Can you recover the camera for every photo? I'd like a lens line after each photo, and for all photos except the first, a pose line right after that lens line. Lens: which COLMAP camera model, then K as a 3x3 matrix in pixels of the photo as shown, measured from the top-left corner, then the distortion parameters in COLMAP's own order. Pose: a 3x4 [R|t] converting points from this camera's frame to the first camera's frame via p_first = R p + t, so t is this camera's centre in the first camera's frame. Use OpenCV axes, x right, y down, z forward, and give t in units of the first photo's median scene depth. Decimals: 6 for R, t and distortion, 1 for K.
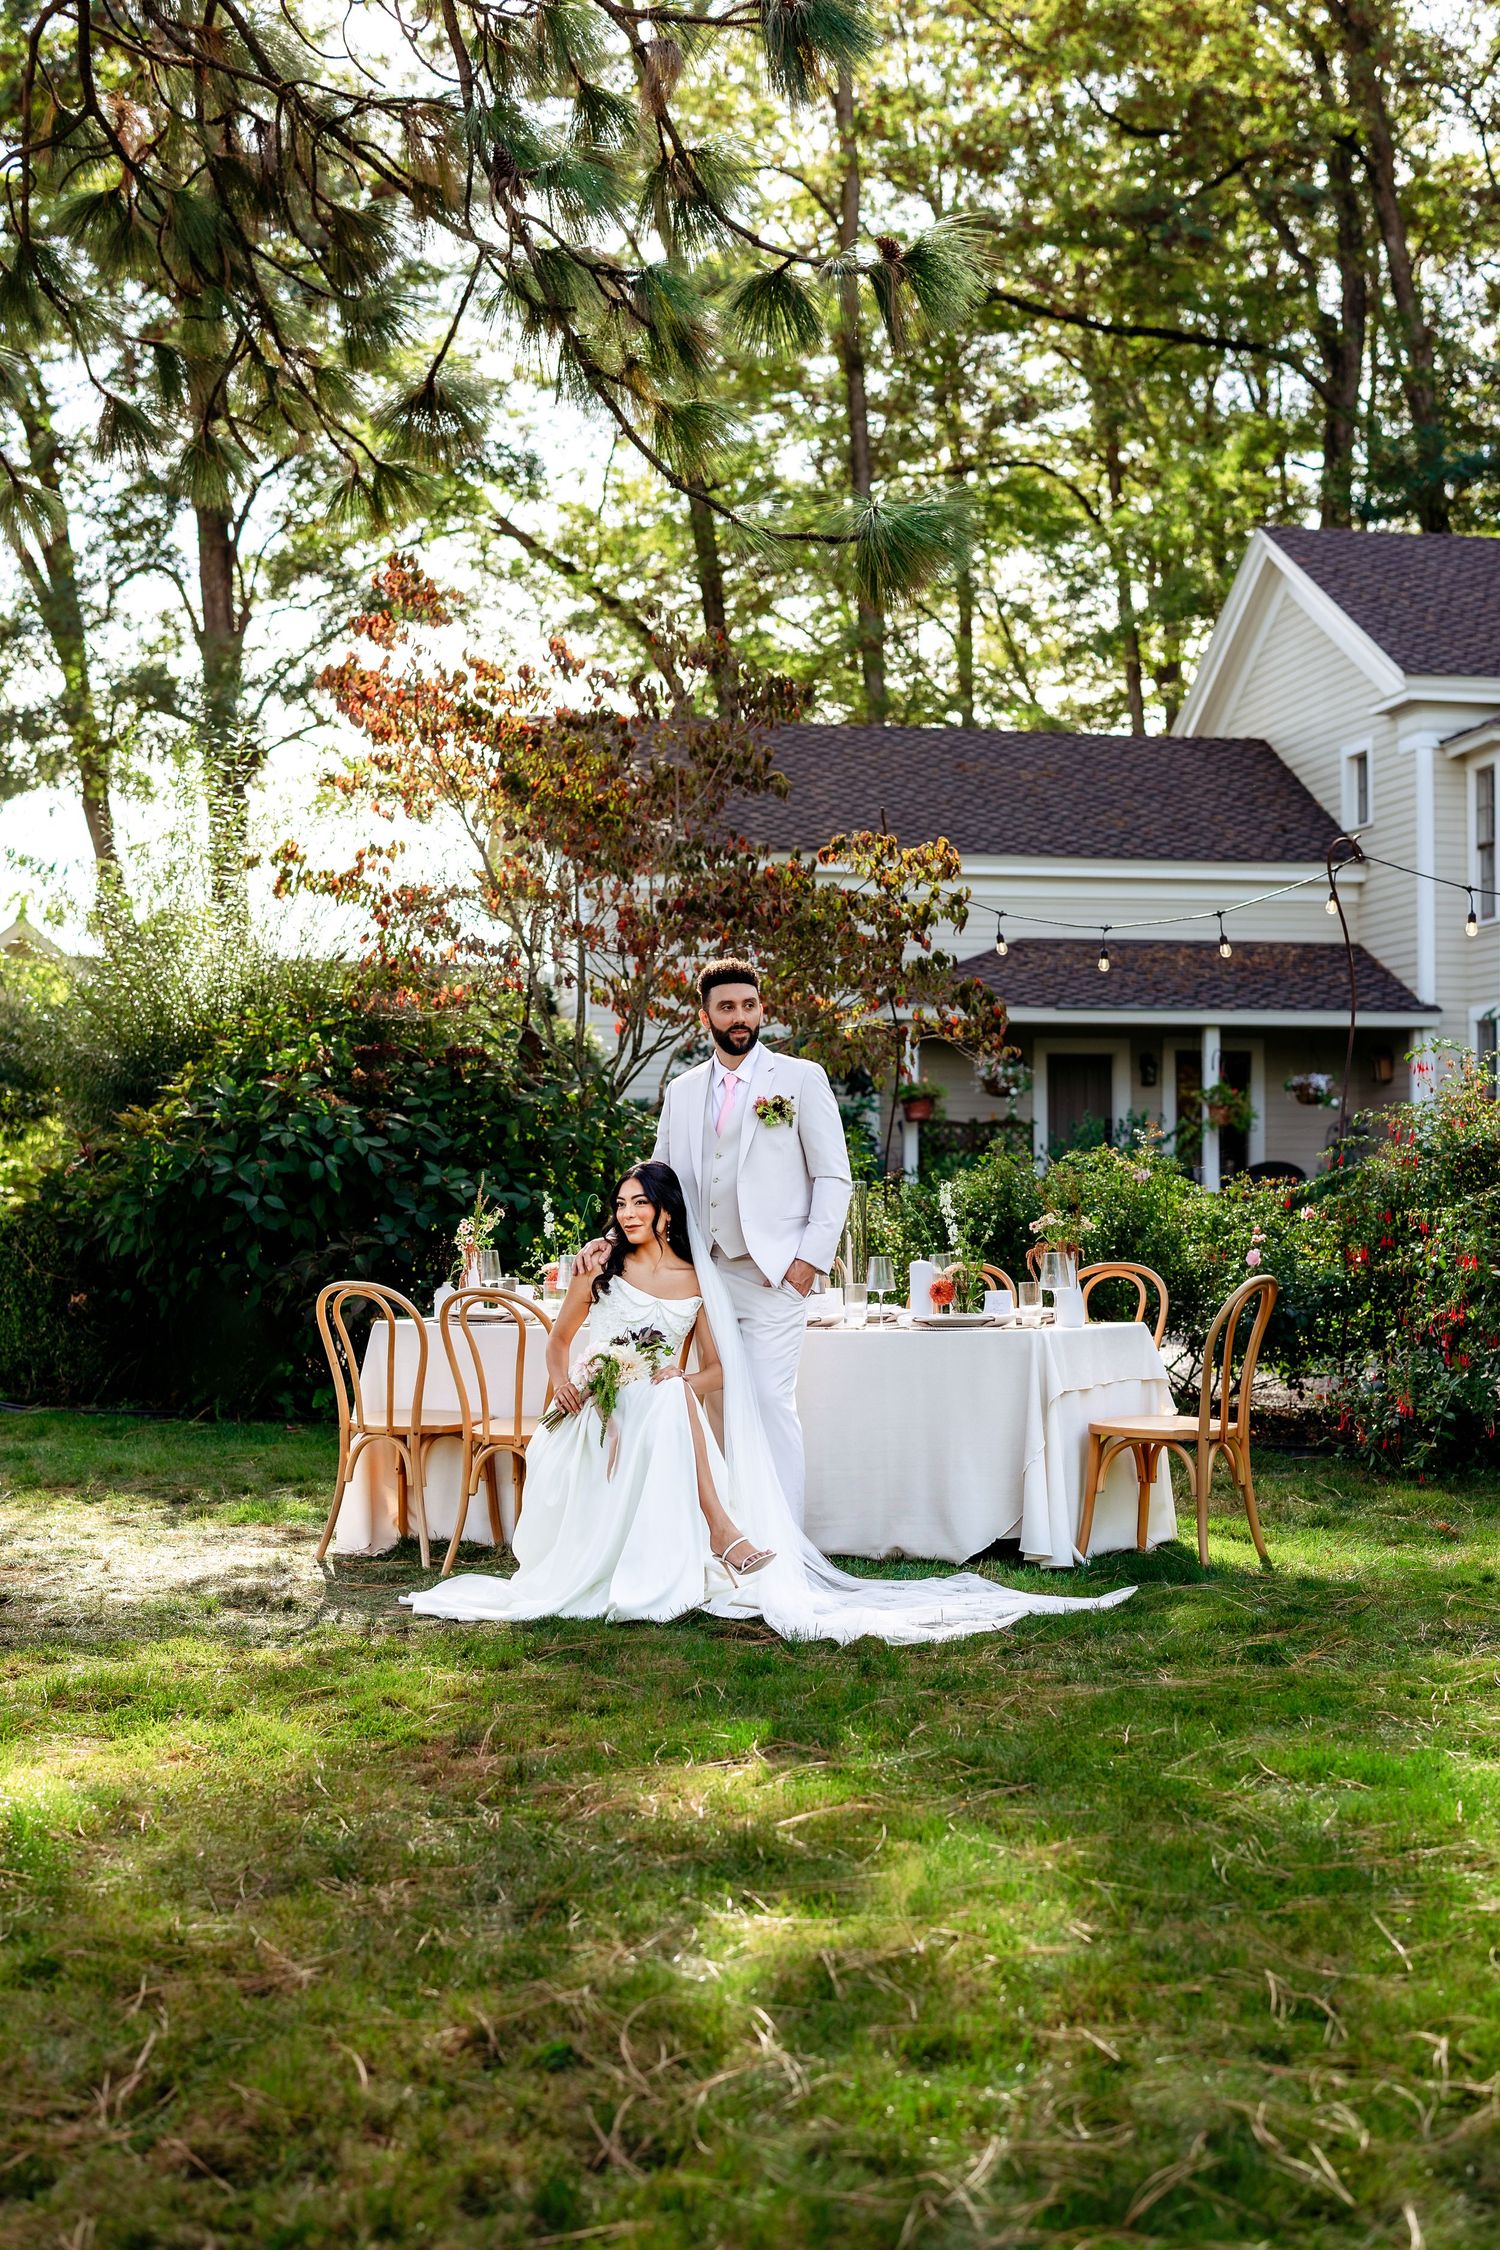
lens RADIAL K [[3200.5, 0, 781.0], [0, 3200.5, 1207.6], [0, 0, 1]] dist [-0.014560, 0.000000]
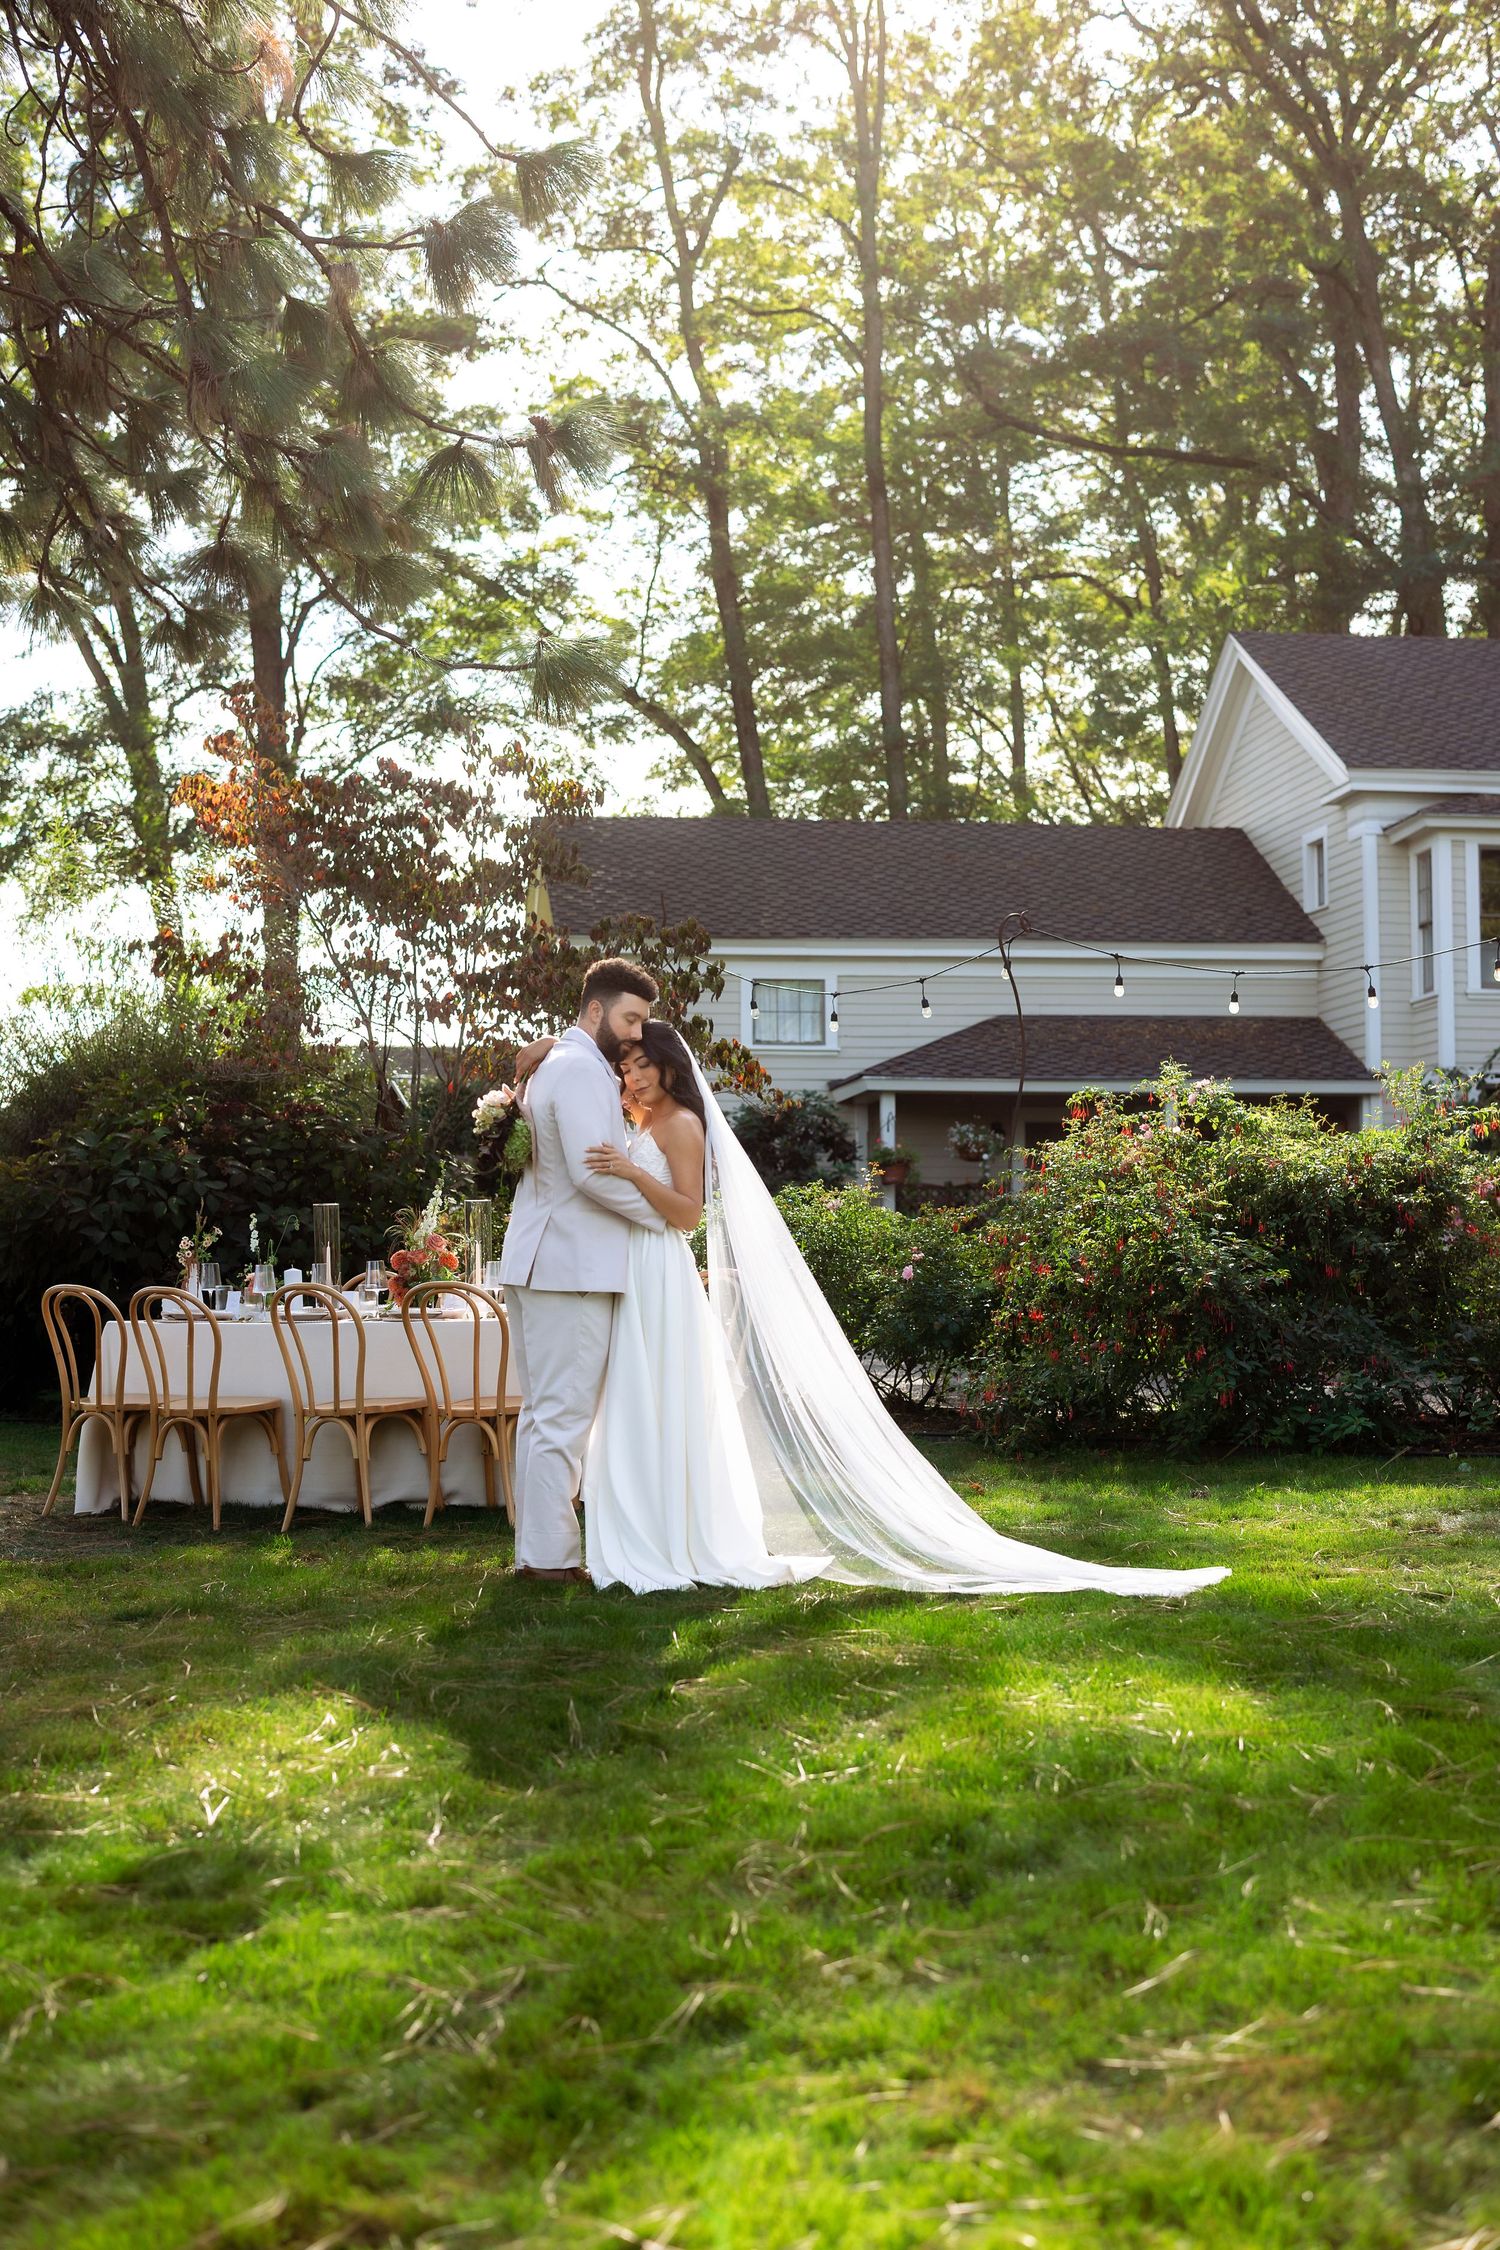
lens RADIAL K [[3200.5, 0, 884.1], [0, 3200.5, 1185.4], [0, 0, 1]] dist [-0.014560, 0.000000]
pose [[0.998459, -0.006961, -0.055053, 0.097282], [0.004953, 0.999320, -0.036527, 0.012534], [0.055270, 0.036198, 0.997815, -0.078172]]
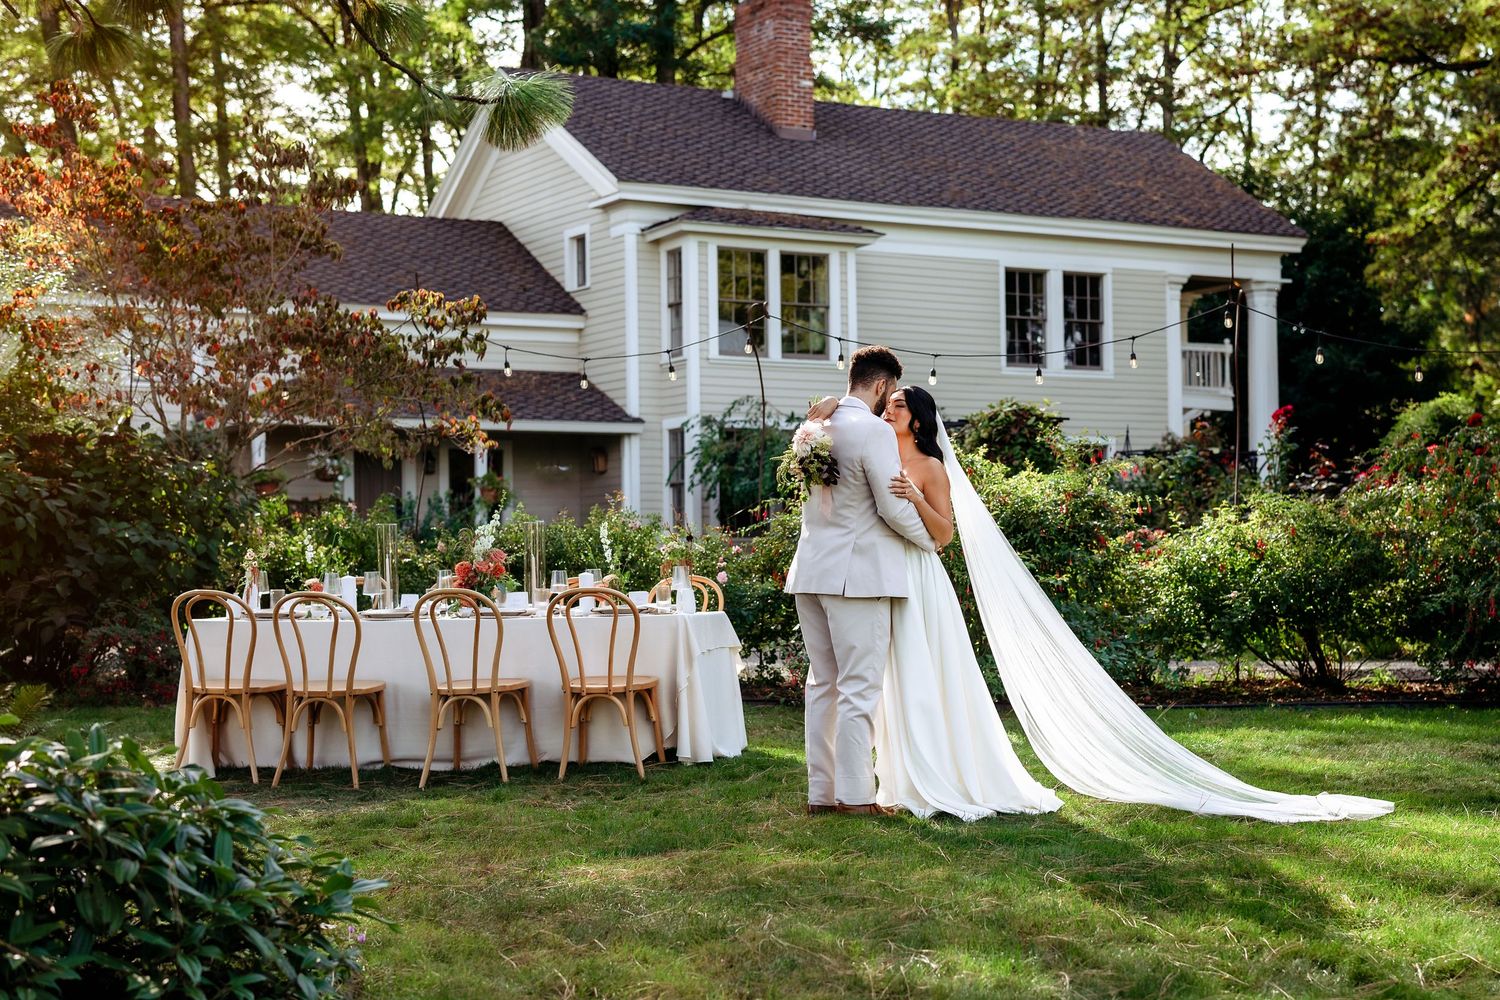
lens RADIAL K [[2588.6, 0, 751.6], [0, 2588.6, 500.8], [0, 0, 1]] dist [0.073166, 0.000000]
pose [[0.946943, 0.002961, 0.321389, -0.112223], [0.007510, 0.999481, -0.031335, 0.008584], [-0.321315, 0.032087, 0.946429, -0.084048]]
